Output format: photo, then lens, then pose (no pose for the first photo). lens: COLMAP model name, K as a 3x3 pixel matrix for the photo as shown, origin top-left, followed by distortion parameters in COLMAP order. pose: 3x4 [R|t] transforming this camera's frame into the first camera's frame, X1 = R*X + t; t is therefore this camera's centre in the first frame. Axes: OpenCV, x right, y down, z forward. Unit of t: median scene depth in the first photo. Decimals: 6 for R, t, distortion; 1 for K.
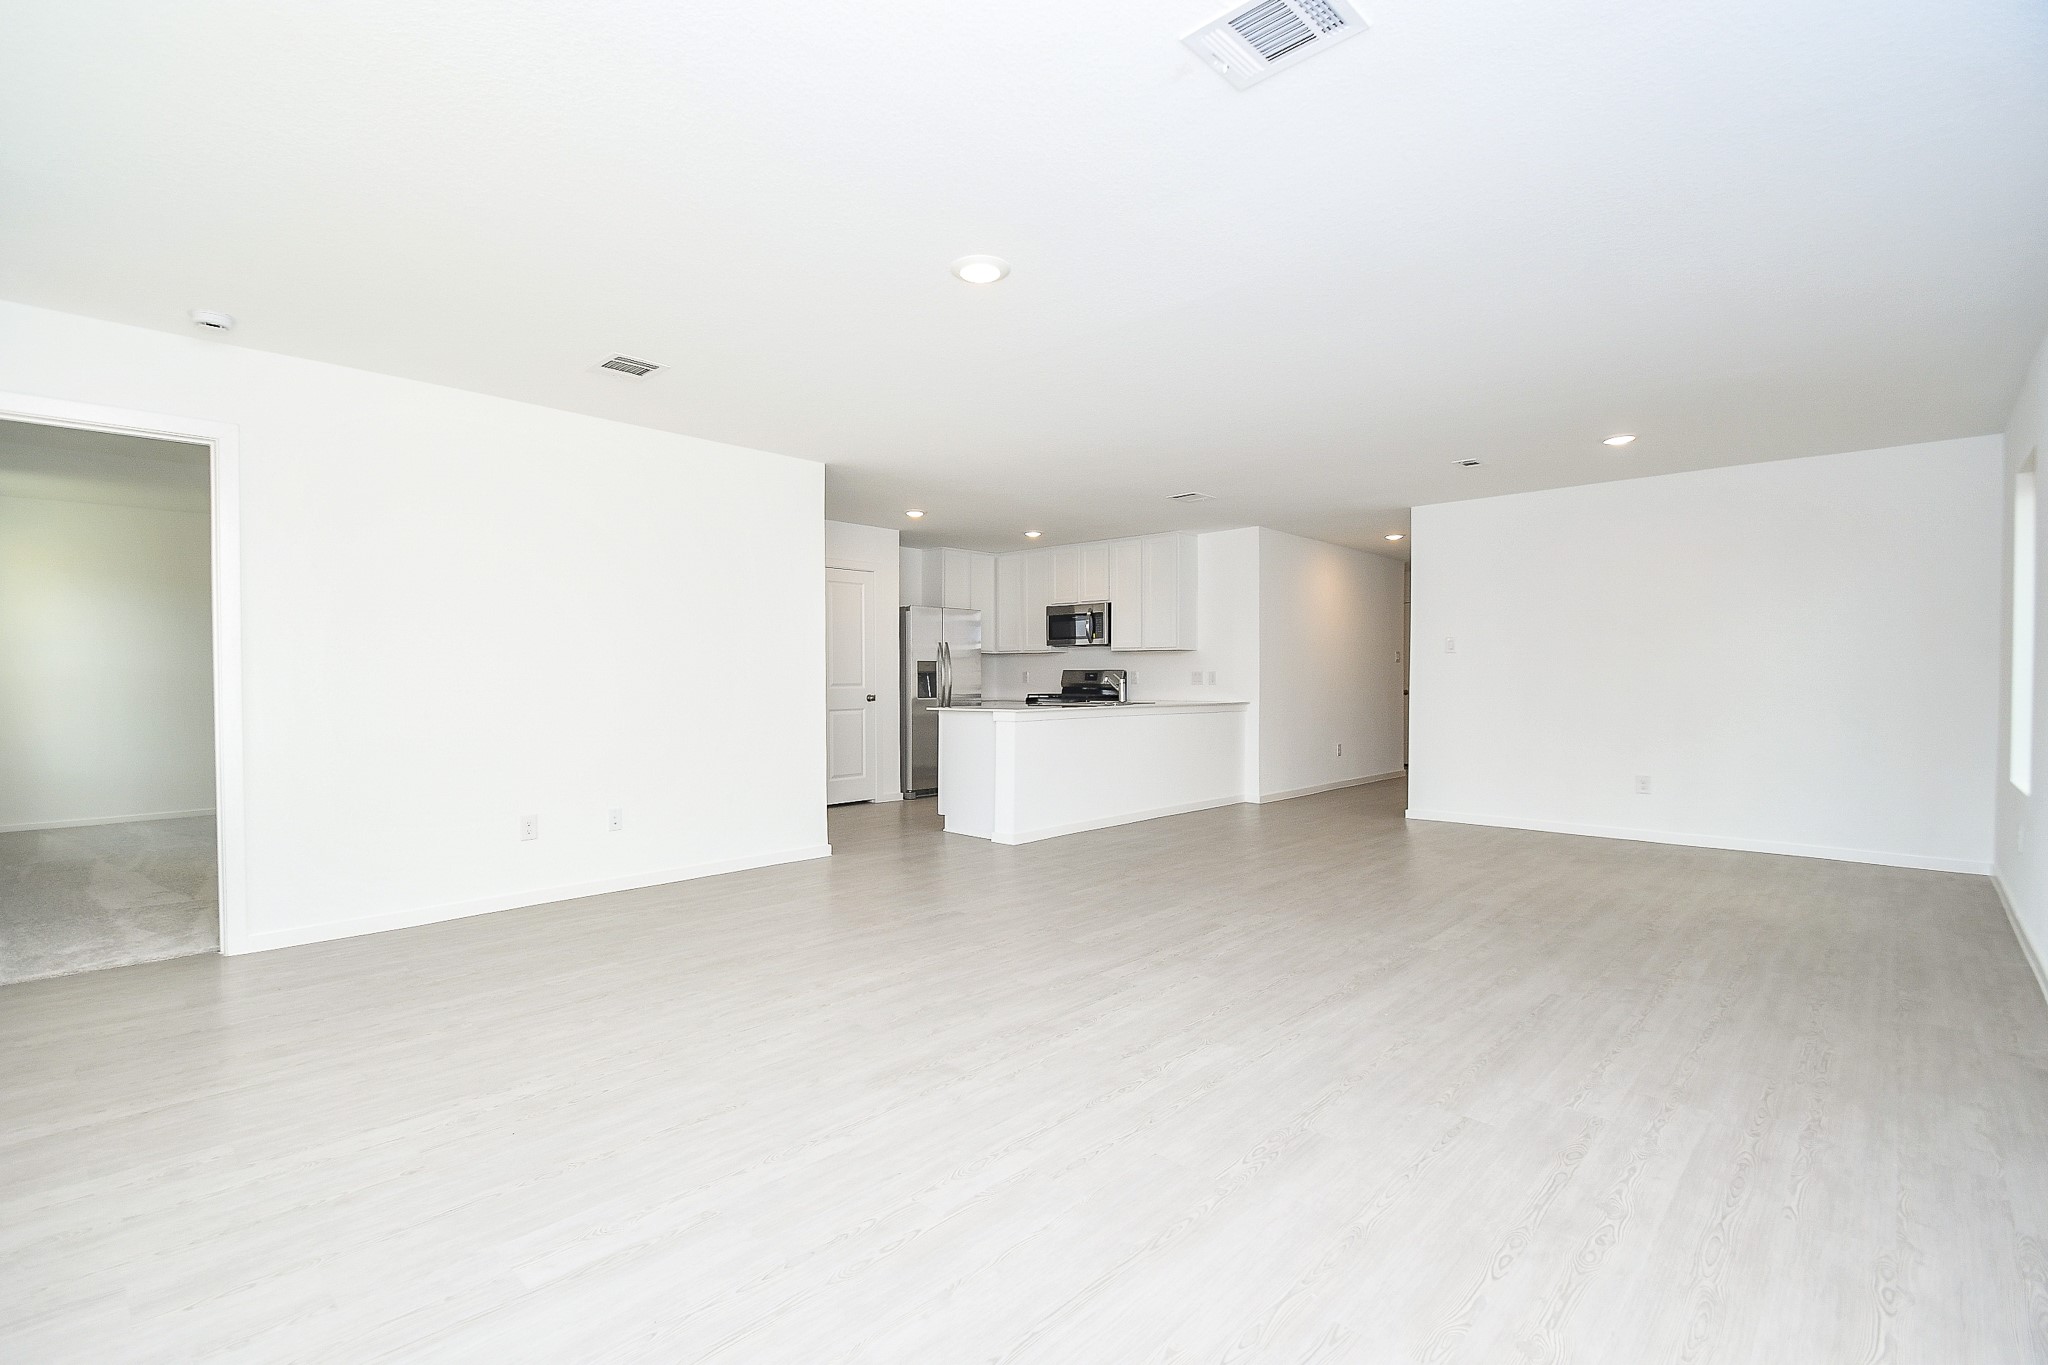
lens RADIAL K [[1012.2, 0, 975.9], [0, 1012.2, 668.0], [0, 0, 1]] dist [-0.006614, -0.002264]
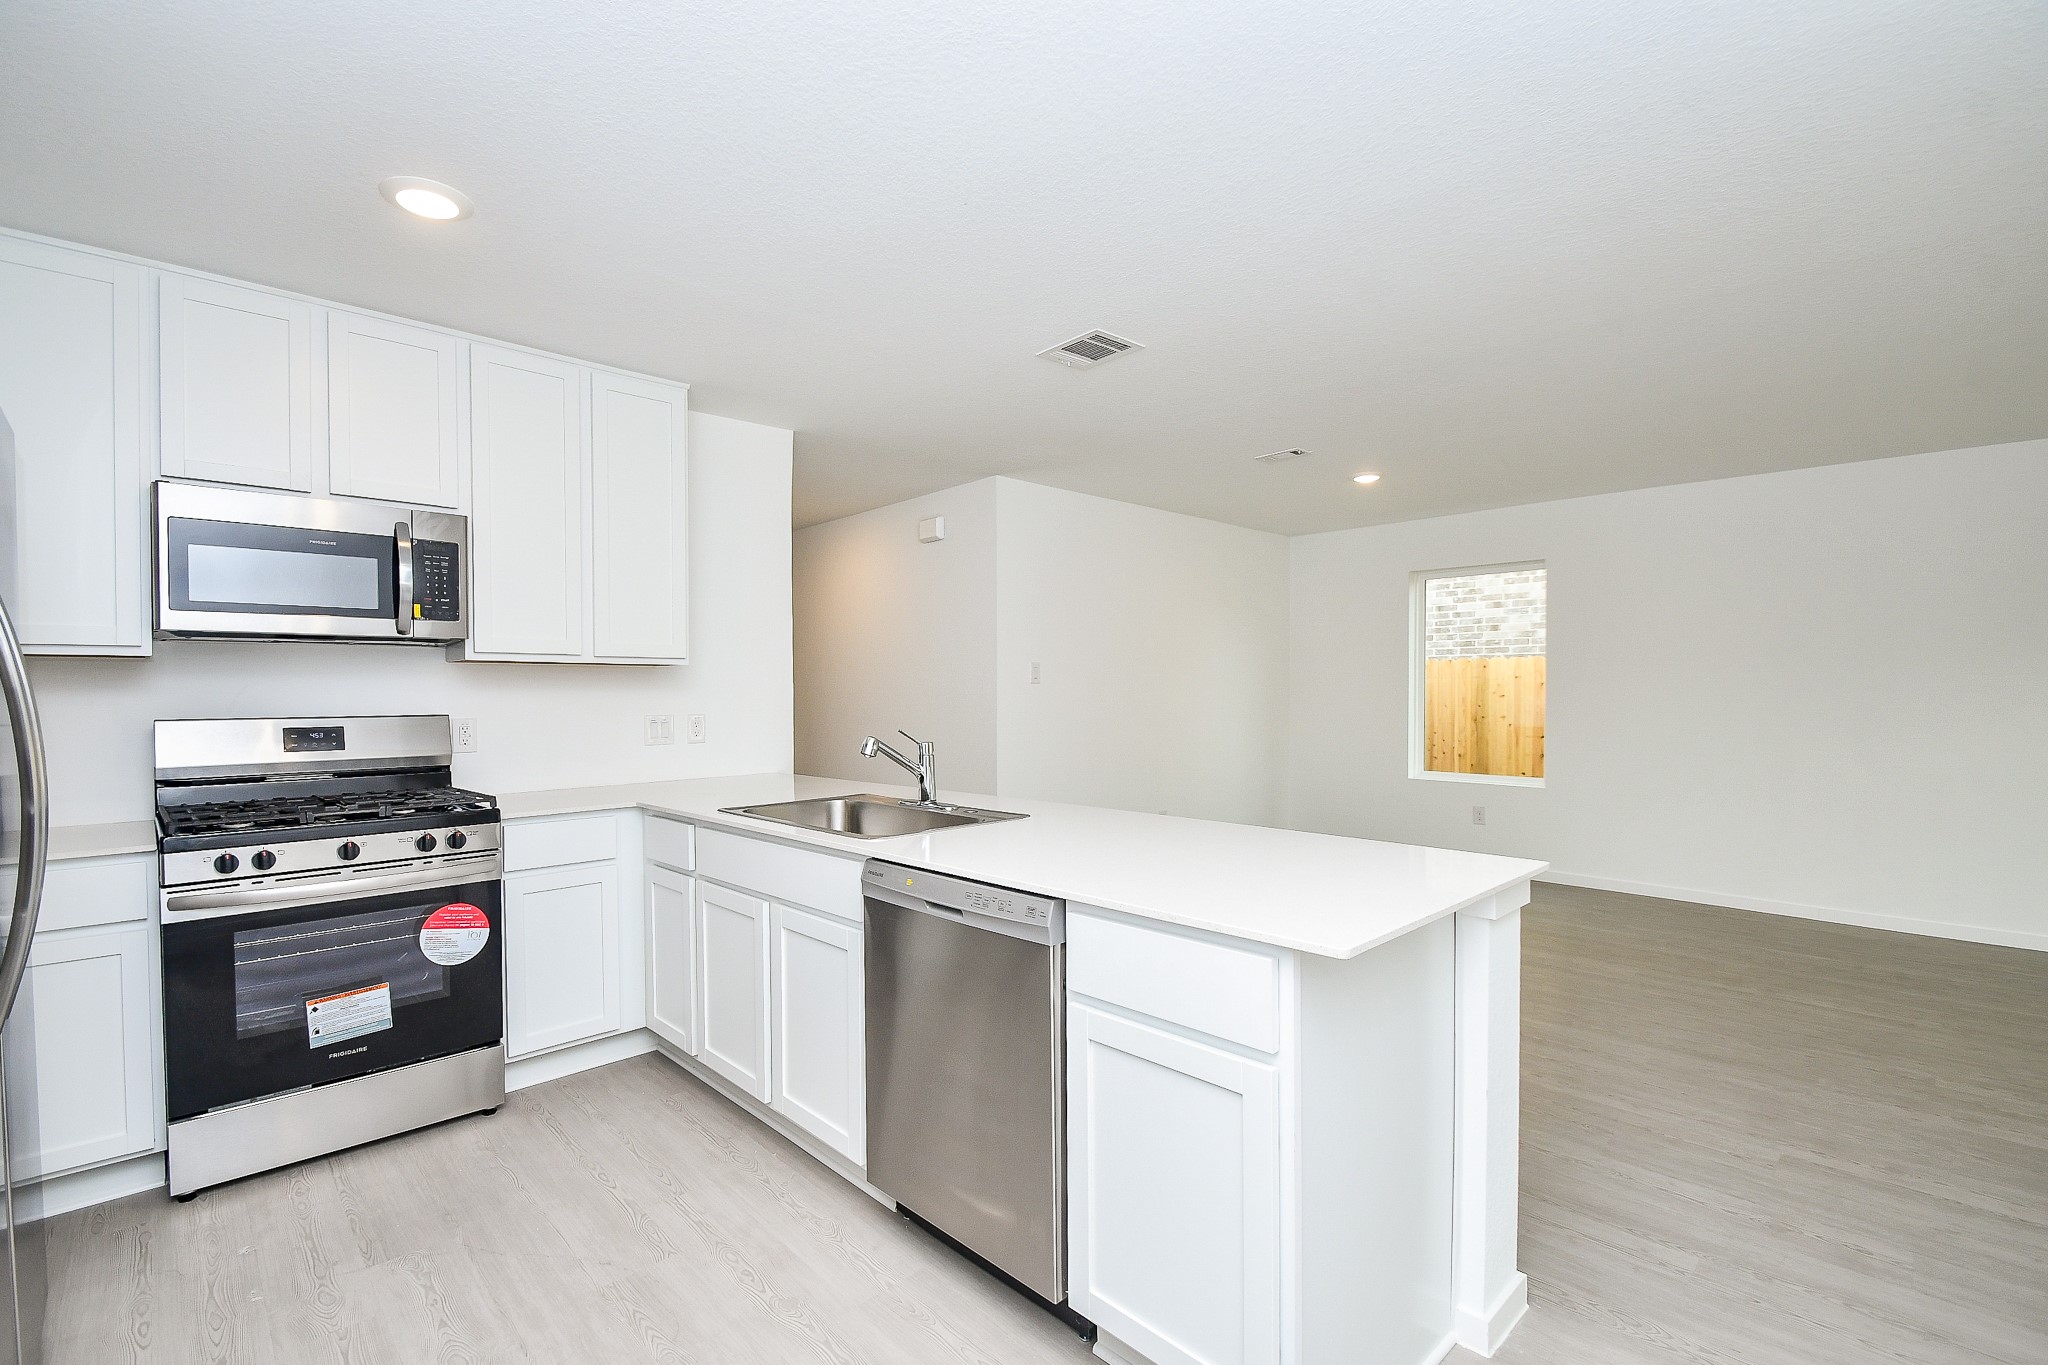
lens RADIAL K [[924.1, 0, 1032.2], [0, 924.1, 691.7], [0, 0, 1]] dist [0.008865, -0.004984]
pose [[-0.016116, -0.002590, 0.999867, -0.186860], [-0.007407, 0.999970, 0.002471, -0.009004], [-0.999843, -0.007367, -0.016135, 0.845495]]
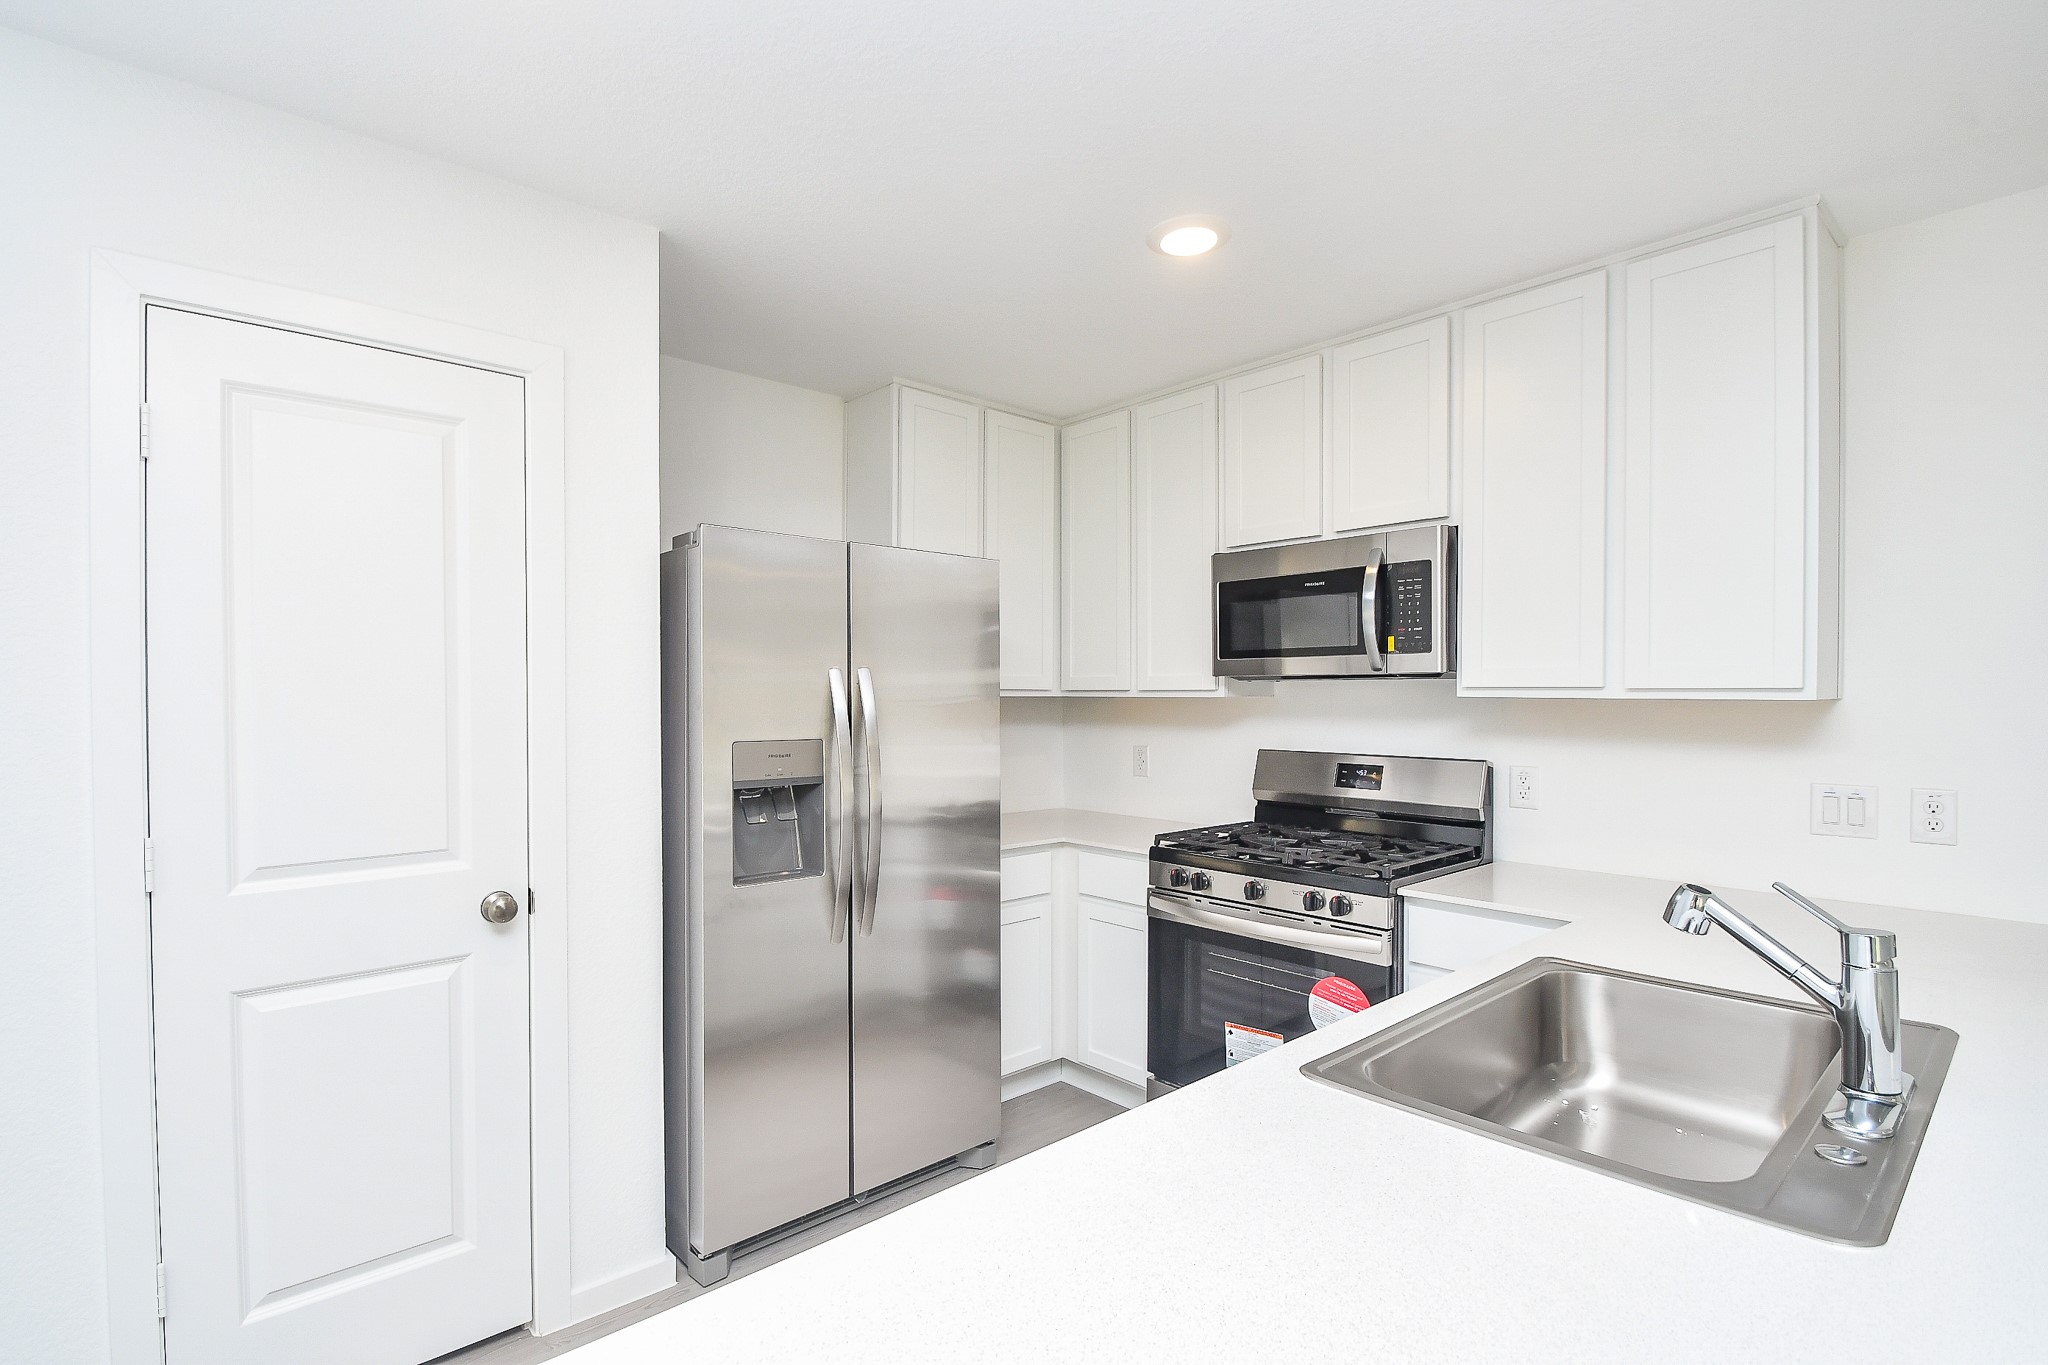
lens RADIAL K [[962.4, 0, 1025.9], [0, 962.4, 701.0], [0, 0, 1]] dist [0.003652, -0.001137]
pose [[0.999445, 0.002375, -0.033215, 0.023744], [-0.001896, 0.999894, 0.014464, -0.020482], [0.033246, -0.014393, 0.999344, 0.755534]]
